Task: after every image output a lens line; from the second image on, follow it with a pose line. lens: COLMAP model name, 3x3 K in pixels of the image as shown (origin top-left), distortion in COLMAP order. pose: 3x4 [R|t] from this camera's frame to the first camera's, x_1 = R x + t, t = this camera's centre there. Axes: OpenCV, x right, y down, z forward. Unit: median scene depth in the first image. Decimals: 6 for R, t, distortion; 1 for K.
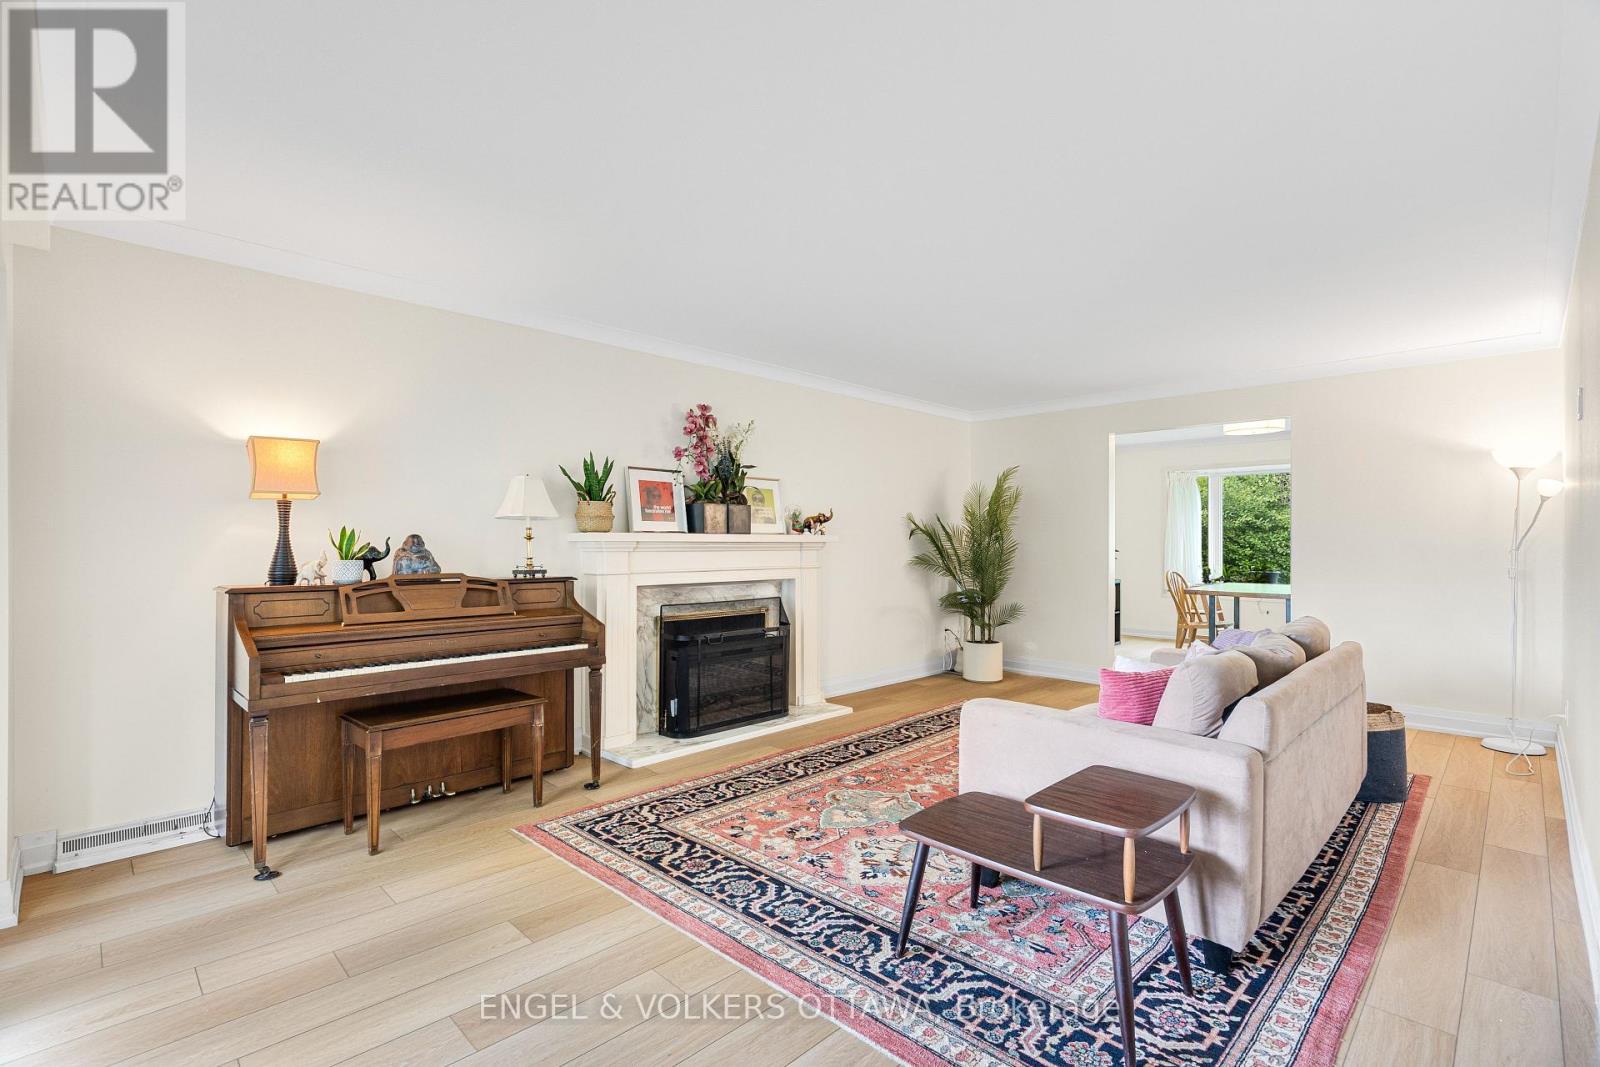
lens RADIAL K [[731.1, 0, 798.6], [0, 731.1, 535.9], [0, 0, 1]] dist [-0.002289, 0.000134]
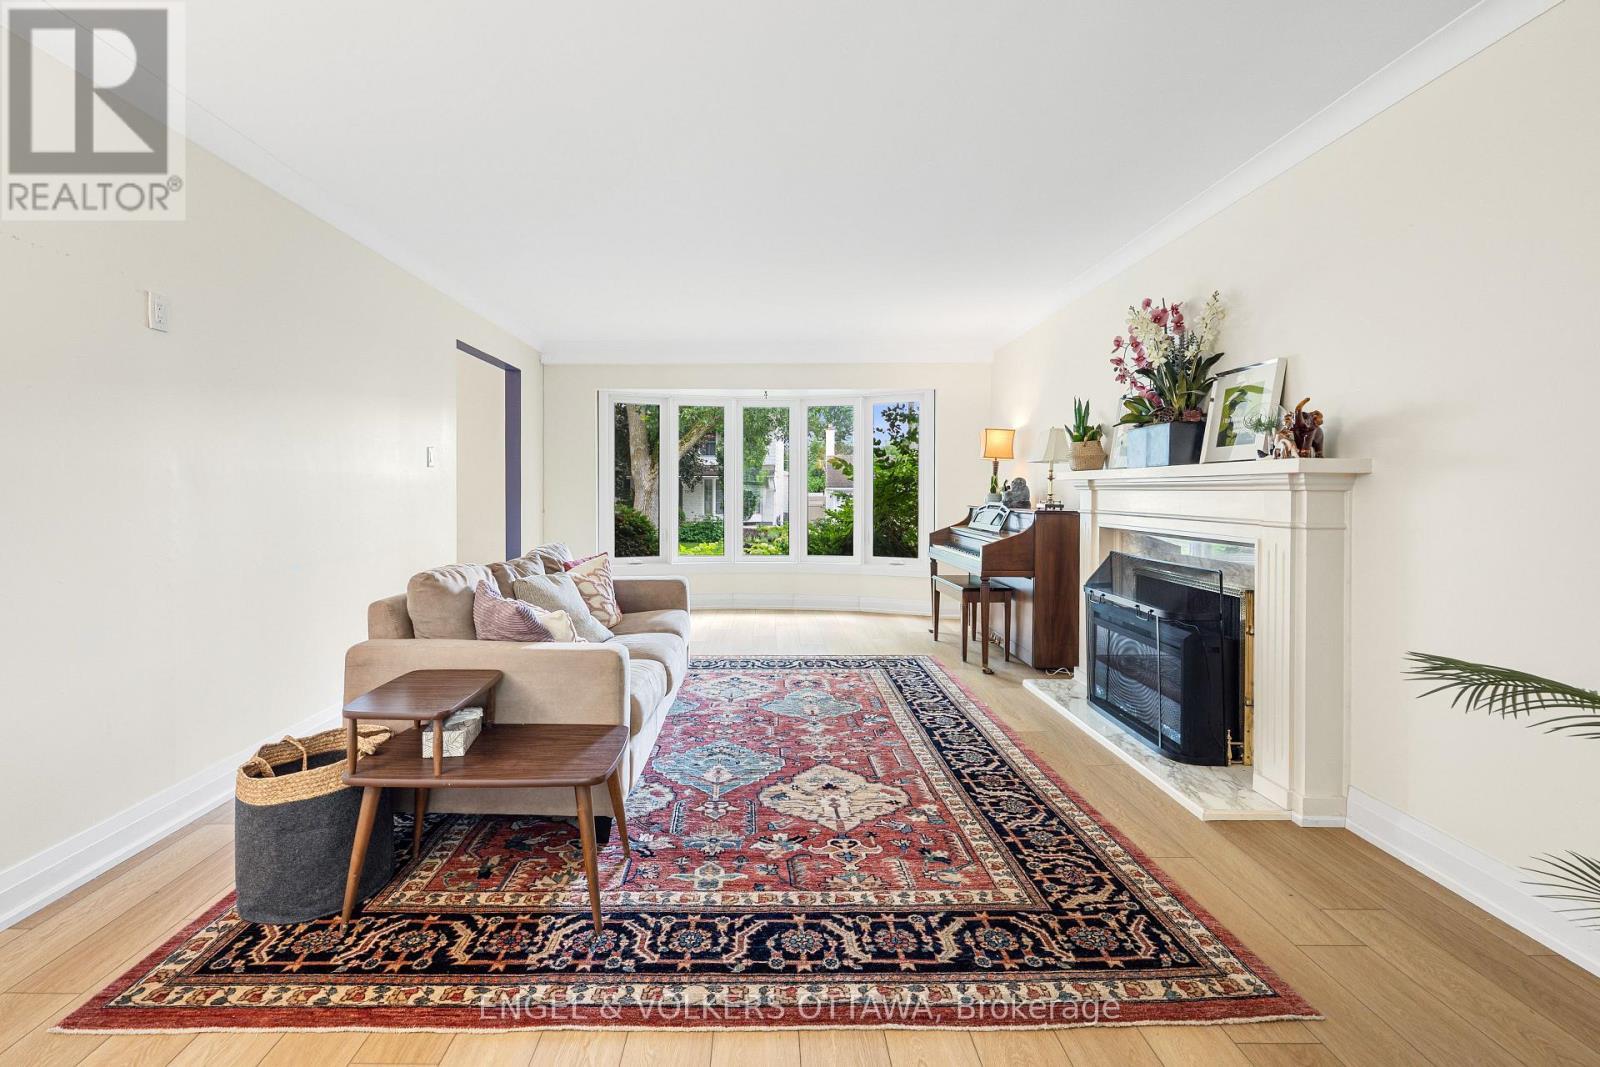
lens RADIAL K [[731.1, 0, 748.9], [0, 731.1, 491.1], [0, 0, 1]] dist [-0.002289, 0.000134]
pose [[-0.719545, 0.001165, -0.694445, 1.067256], [0.008737, 0.999935, -0.007375, 0.036467], [0.694391, -0.011374, -0.719508, 1.908919]]
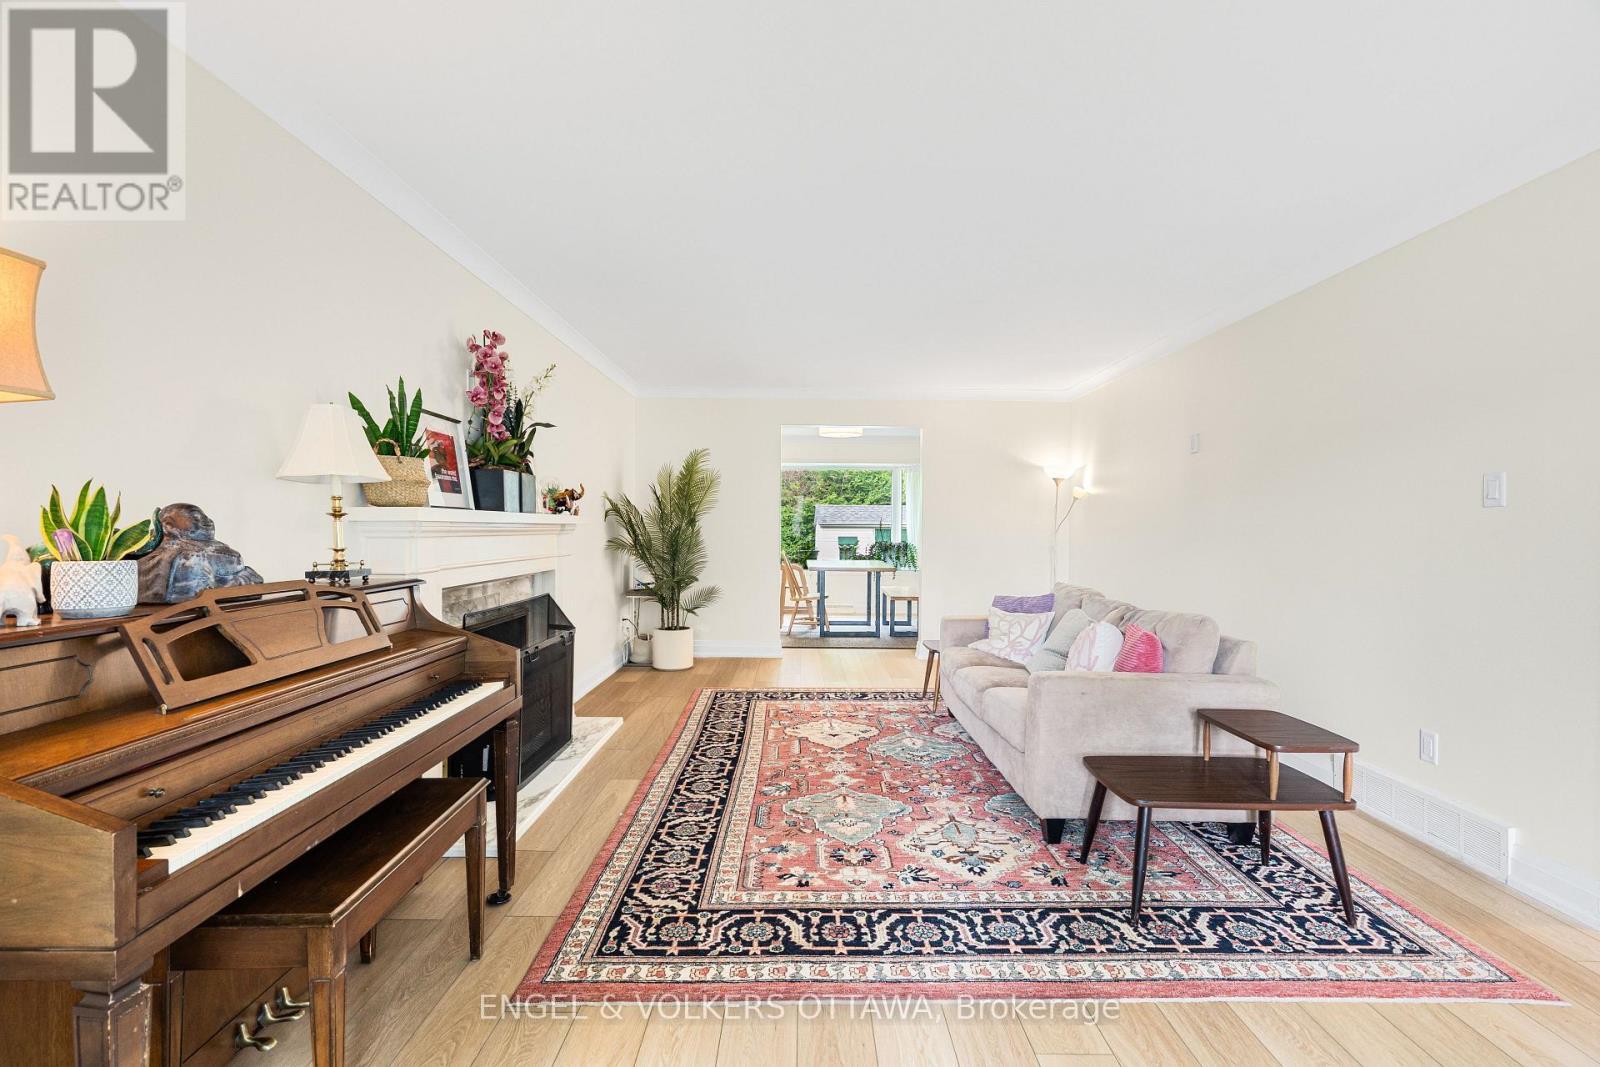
lens RADIAL K [[731.1, 0, 797.5], [0, 731.1, 532.6], [0, 0, 1]] dist [-0.002289, 0.000134]
pose [[0.712334, -0.002459, 0.701836, -0.640274], [-0.011378, 0.999822, 0.015051, 0.005267], [-0.701748, -0.018707, 0.712179, 0.417033]]
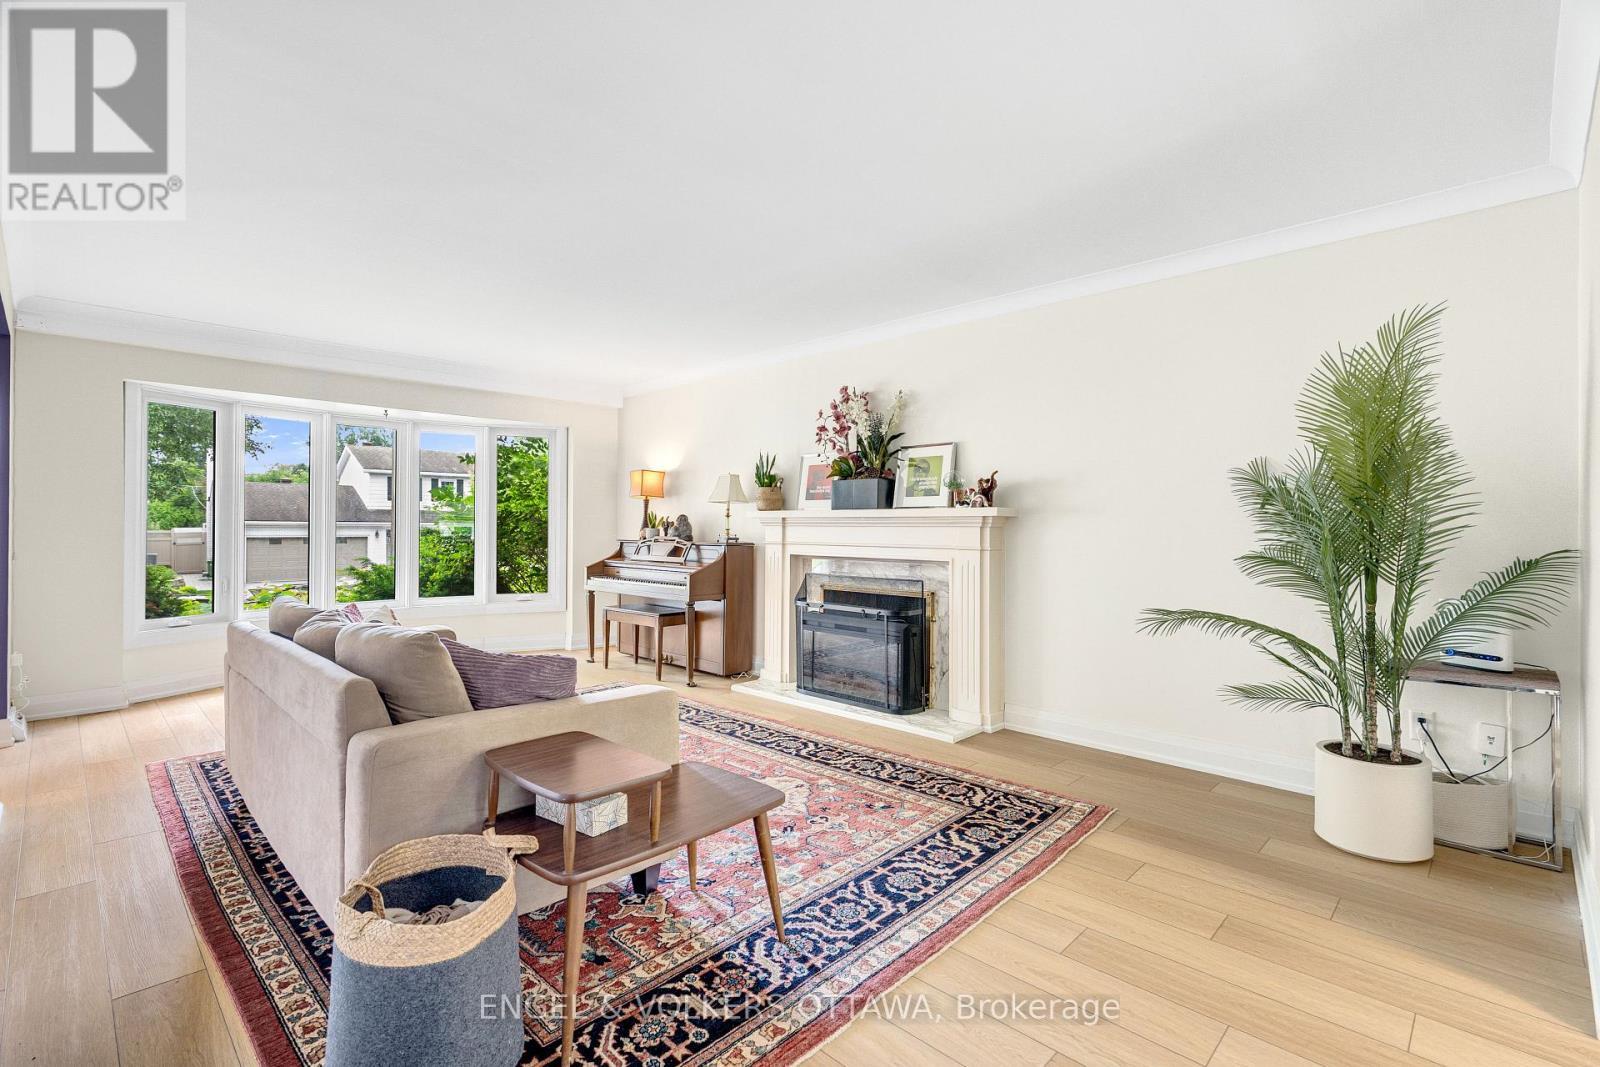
lens RADIAL K [[731.1, 0, 790.1], [0, 731.1, 529.1], [0, 0, 1]] dist [-0.002289, 0.000134]
pose [[0.003303, 0.004415, -0.999985, 1.376996], [0.007438, 0.999962, 0.004440, 0.029910], [0.999967, -0.007452, 0.003270, 1.394691]]
